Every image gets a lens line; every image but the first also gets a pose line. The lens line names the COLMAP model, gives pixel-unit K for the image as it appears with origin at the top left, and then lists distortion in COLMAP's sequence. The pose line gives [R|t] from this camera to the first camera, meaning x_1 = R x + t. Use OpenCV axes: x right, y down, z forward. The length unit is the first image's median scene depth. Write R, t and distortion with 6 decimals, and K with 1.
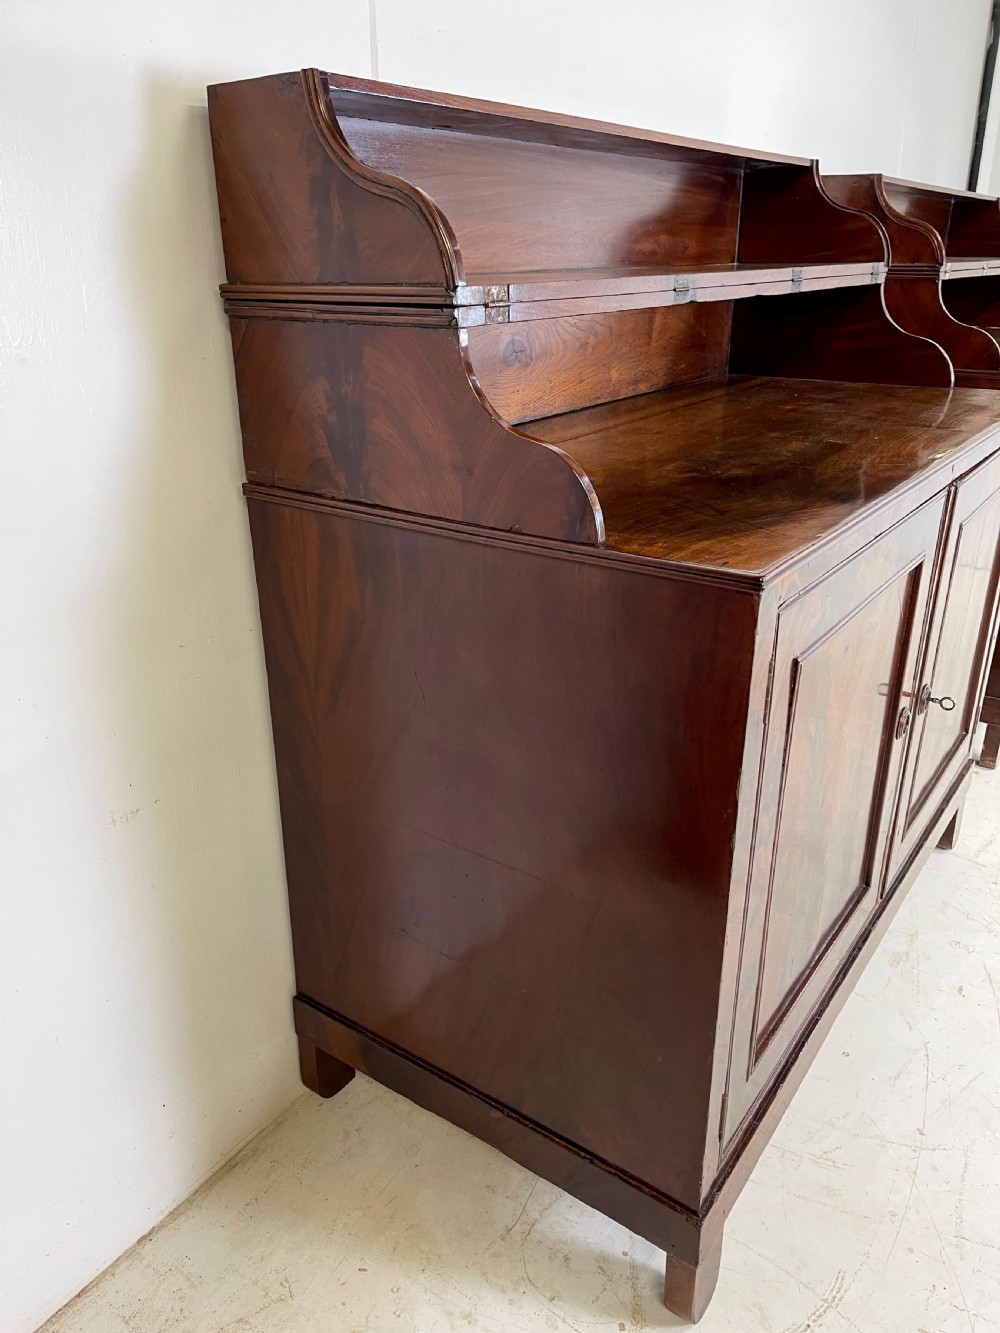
lens RADIAL K [[993.3, 0, 519.8], [0, 993.3, 672.6], [0, 0, 1]] dist [0.051592, -0.024411]
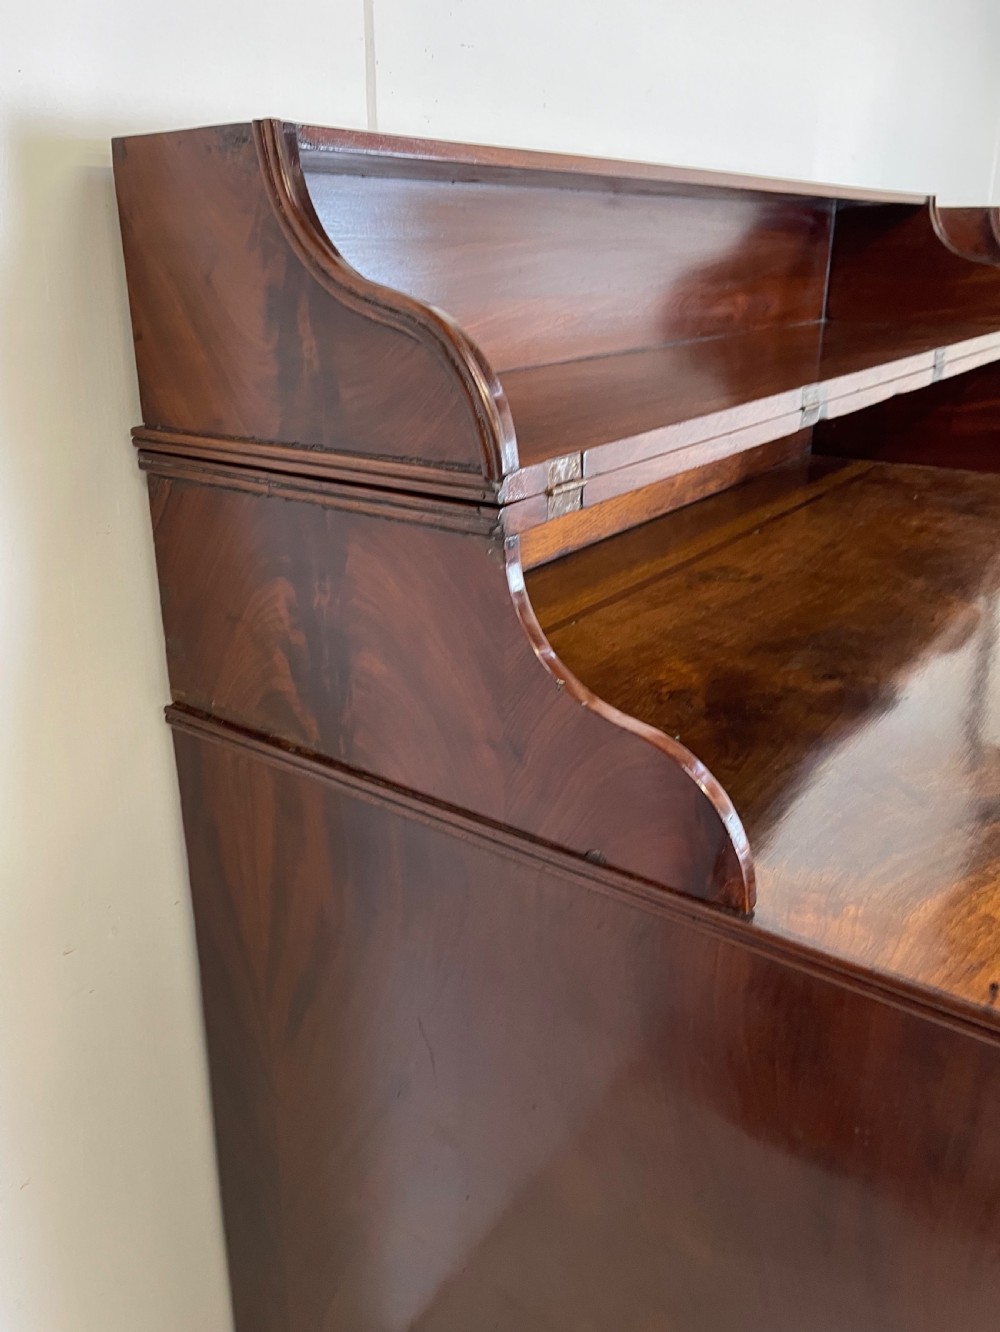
lens RADIAL K [[1068.9, 0, 495.6], [0, 1068.9, 654.8], [0, 0, 1]] dist [0.053203, -0.038785]
pose [[0.999756, 0.006963, -0.020982, -0.047088], [-0.007820, 0.999128, -0.041009, -0.220150], [0.020678, 0.041163, 0.998938, 0.320276]]
